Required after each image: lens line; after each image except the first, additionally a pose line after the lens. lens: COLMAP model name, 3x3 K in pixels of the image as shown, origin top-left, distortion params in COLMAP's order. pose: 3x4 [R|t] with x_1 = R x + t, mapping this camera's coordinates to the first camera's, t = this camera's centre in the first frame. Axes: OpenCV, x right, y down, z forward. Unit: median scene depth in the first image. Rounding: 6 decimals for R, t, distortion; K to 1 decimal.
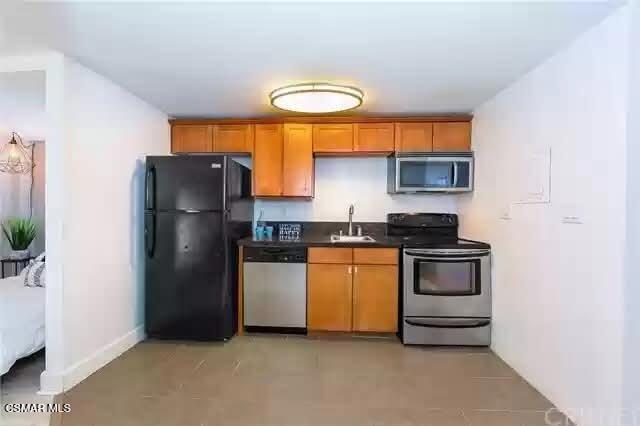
lens RADIAL K [[252.4, 0, 319.8], [0, 252.4, 212.4], [0, 0, 1]] dist [-0.002564, 0.000765]
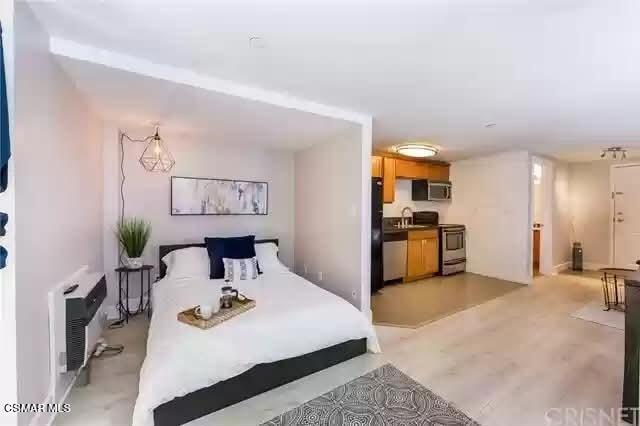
lens RADIAL K [[252.4, 0, 318.9], [0, 252.4, 211.0], [0, 0, 1]] dist [-0.002564, 0.000765]
pose [[0.825676, -0.006923, 0.564102, -1.499683], [0.006266, 0.999976, 0.003101, -0.011825], [-0.564110, 0.000974, 0.825699, -0.108365]]
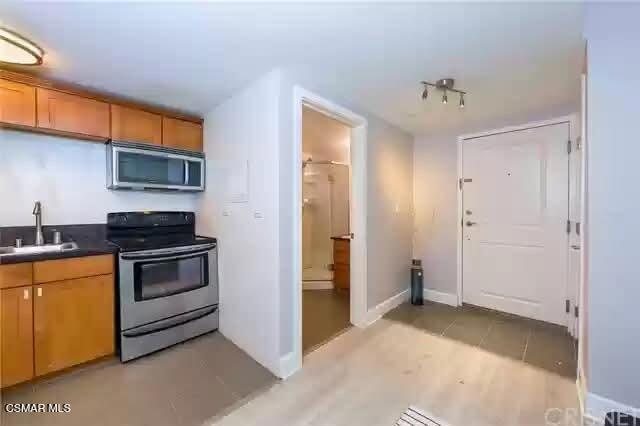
lens RADIAL K [[252.4, 0, 322.6], [0, 252.4, 211.9], [0, 0, 1]] dist [-0.002564, 0.000765]
pose [[0.658123, -0.019048, 0.752669, 0.131019], [0.011256, 0.999817, 0.015460, -0.003229], [-0.752826, -0.001702, 0.658217, -0.082849]]
